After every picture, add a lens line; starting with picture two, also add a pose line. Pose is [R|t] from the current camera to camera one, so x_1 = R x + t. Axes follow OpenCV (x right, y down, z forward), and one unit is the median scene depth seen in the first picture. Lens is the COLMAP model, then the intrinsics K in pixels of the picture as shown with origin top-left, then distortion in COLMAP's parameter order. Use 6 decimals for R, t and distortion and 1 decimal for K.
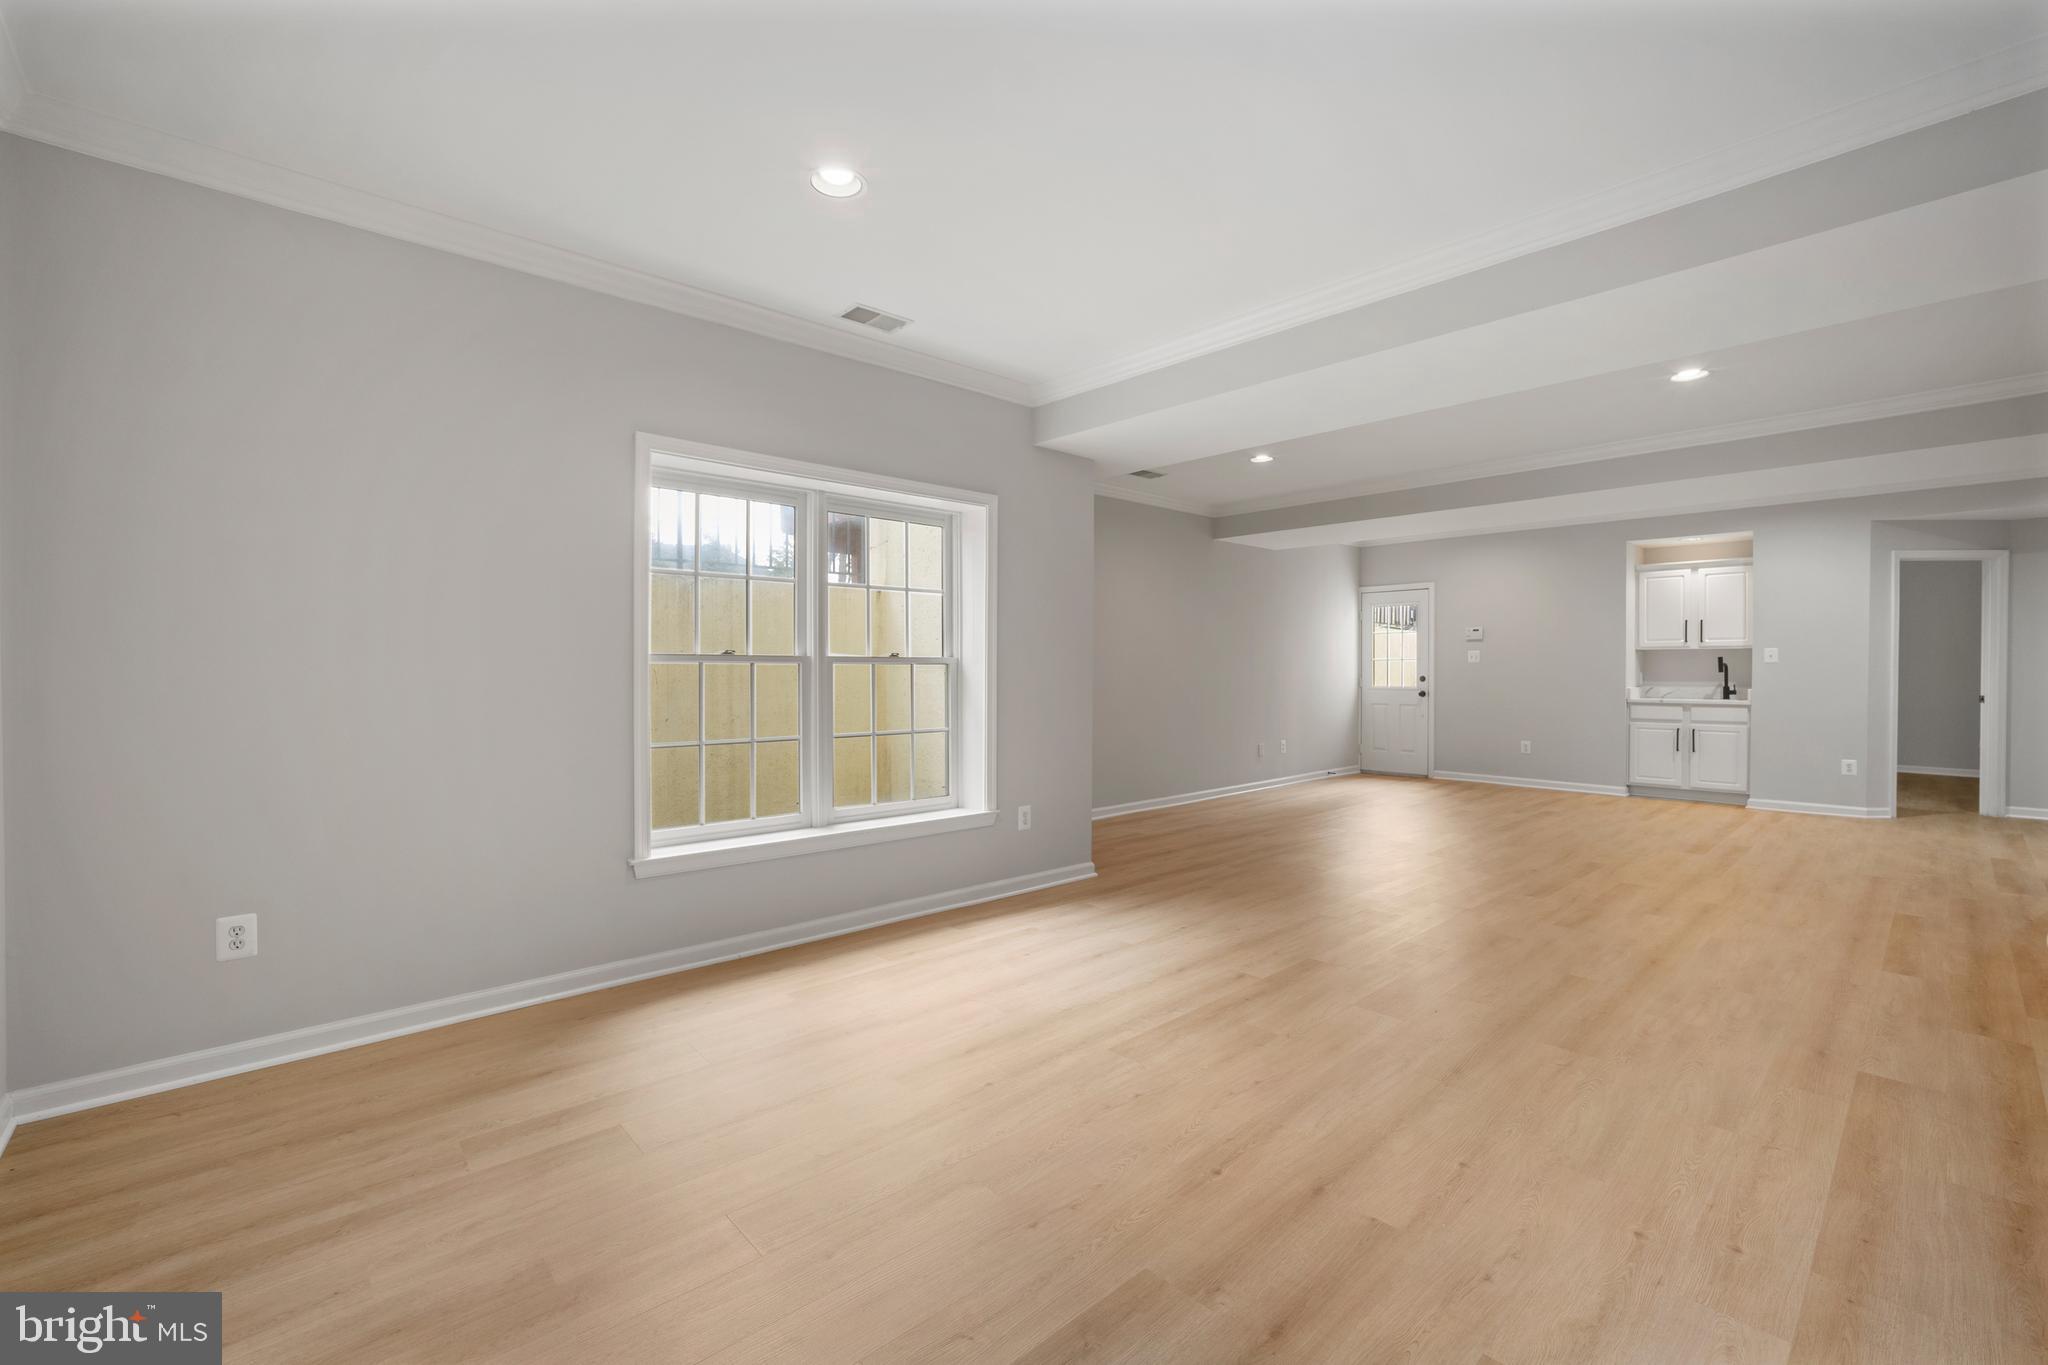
lens RADIAL K [[863.7, 0, 1031.4], [0, 863.7, 667.5], [0, 0, 1]] dist [-0.040889, 0.014812]
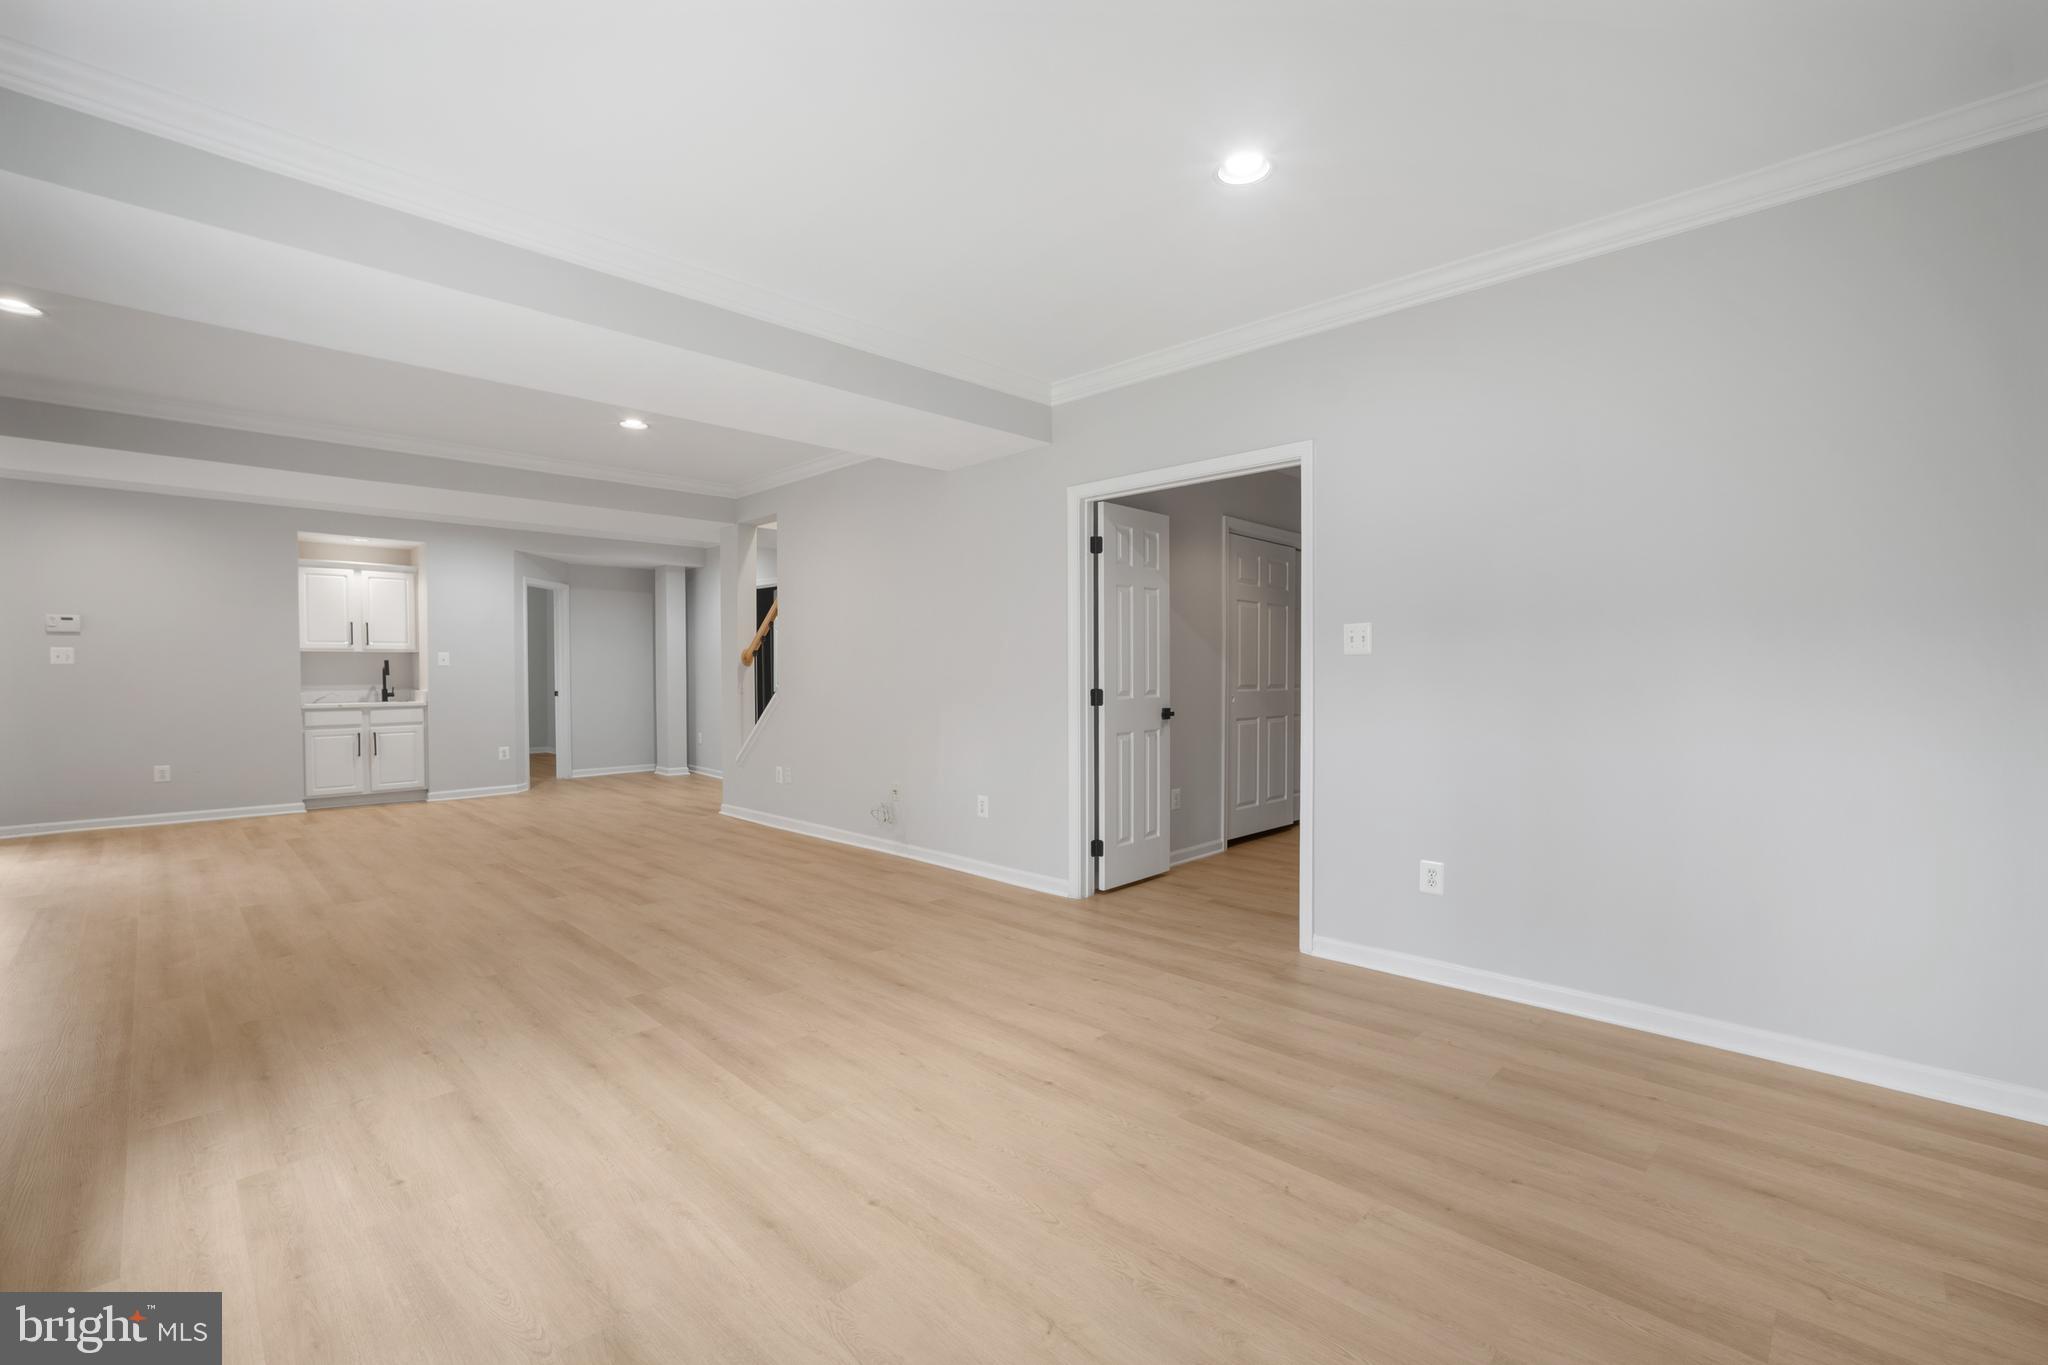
lens RADIAL K [[873.4, 0, 1030.0], [0, 873.4, 675.9], [0, 0, 1]] dist [-0.040120, 0.015371]
pose [[-0.041314, -0.008510, 0.999110, -0.271458], [0.002913, 0.999958, 0.008638, -0.000029], [-0.999142, 0.003267, -0.041287, 0.288276]]
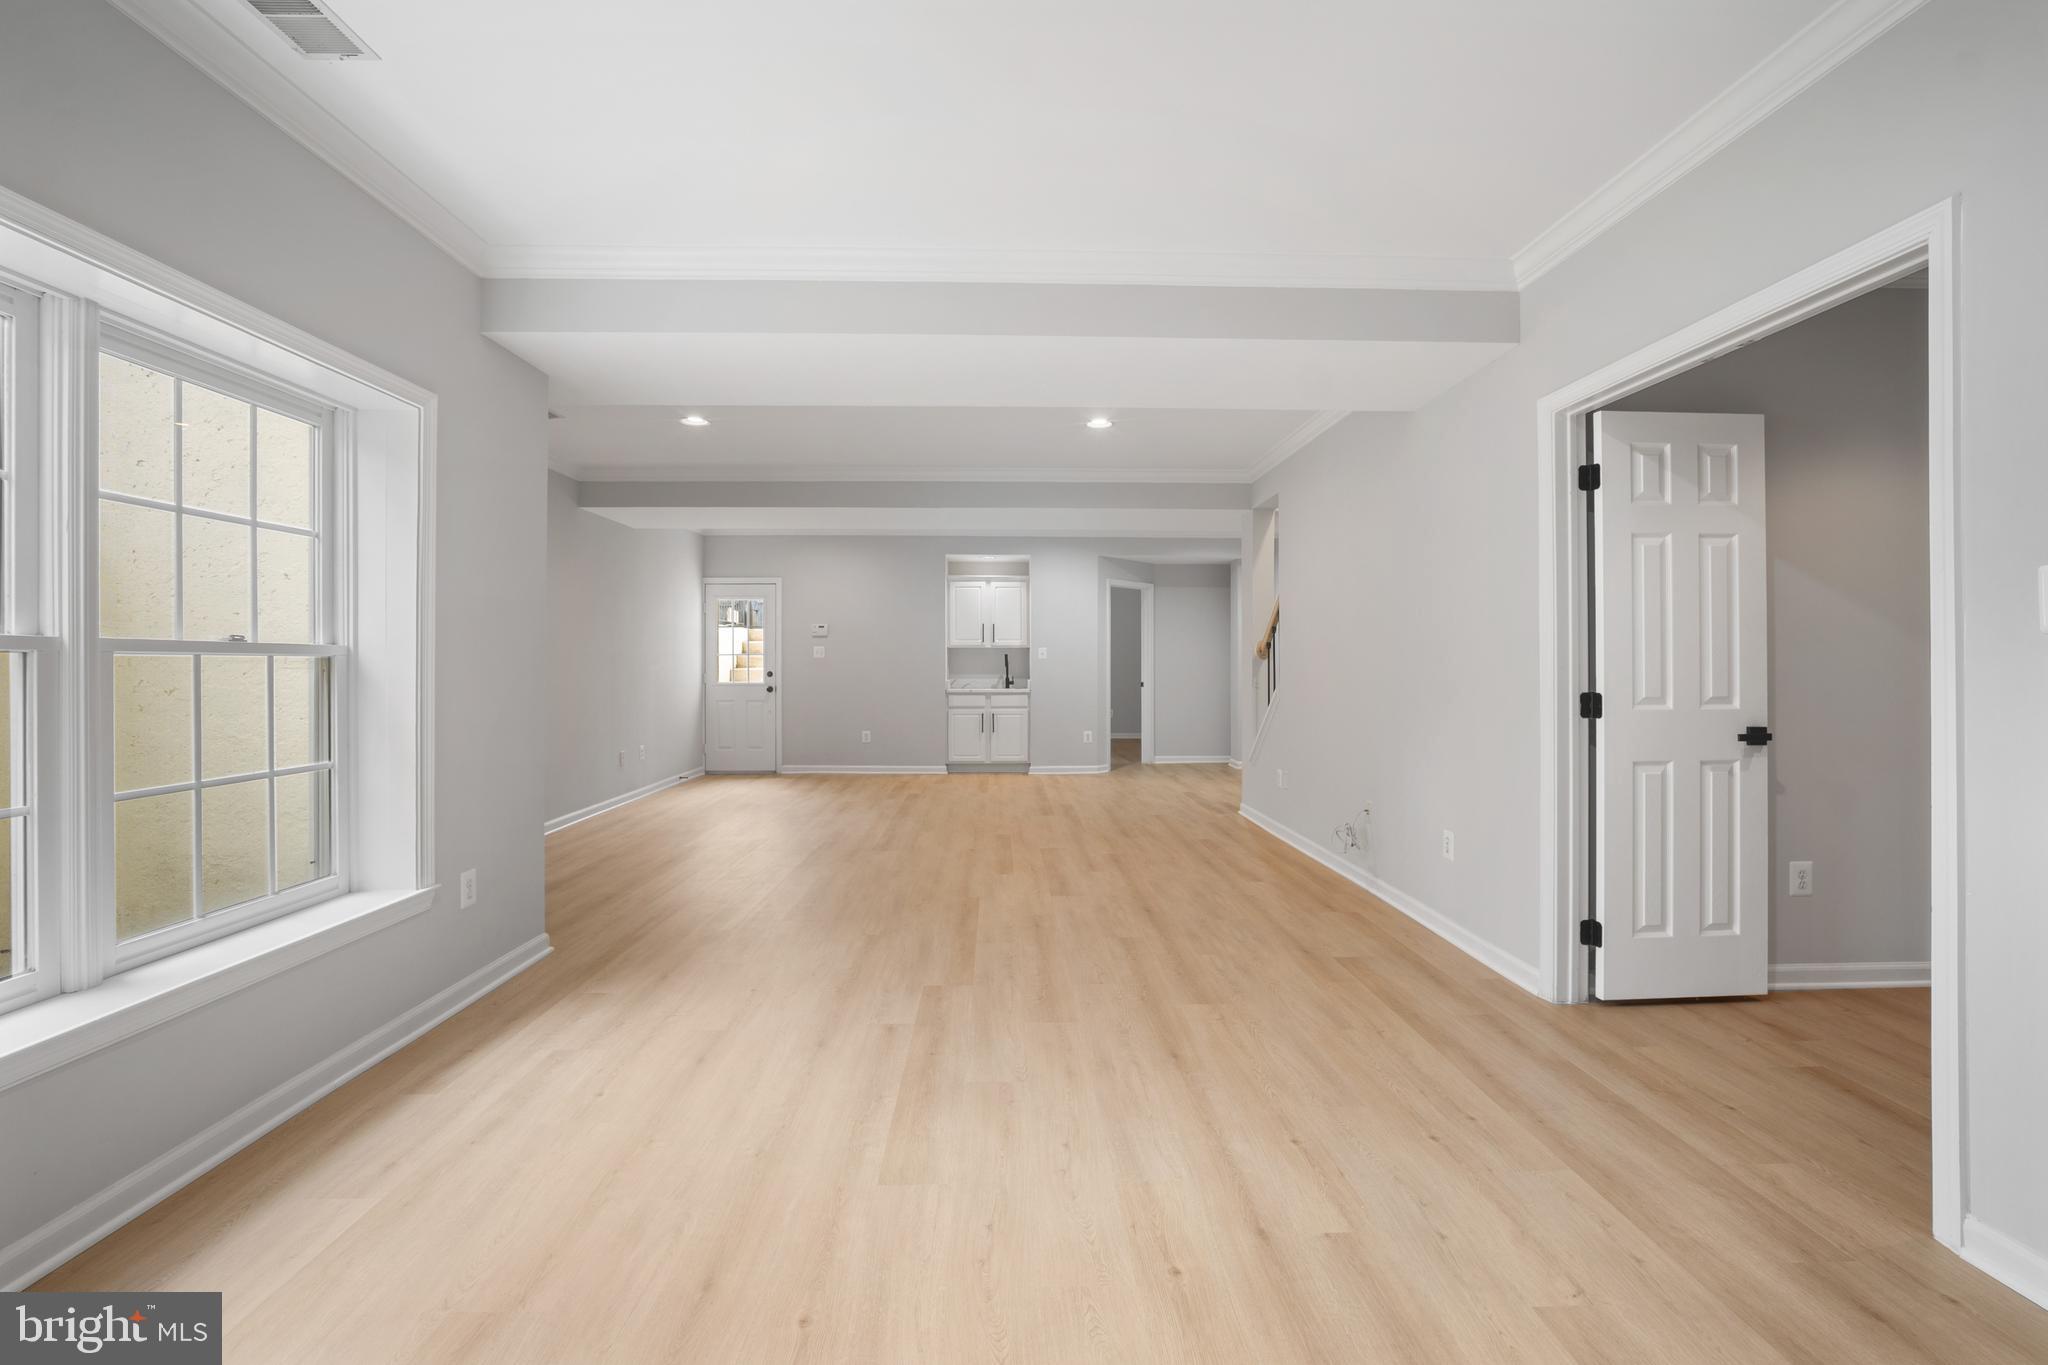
lens RADIAL K [[871.0, 0, 1023.8], [0, 871.0, 650.5], [0, 0, 1]] dist [-0.039172, 0.015091]
pose [[0.660333, 0.011038, 0.750891, -0.136480], [-0.000015, 0.999892, -0.014685, 0.000716], [-0.750973, 0.009685, 0.660262, 0.149251]]
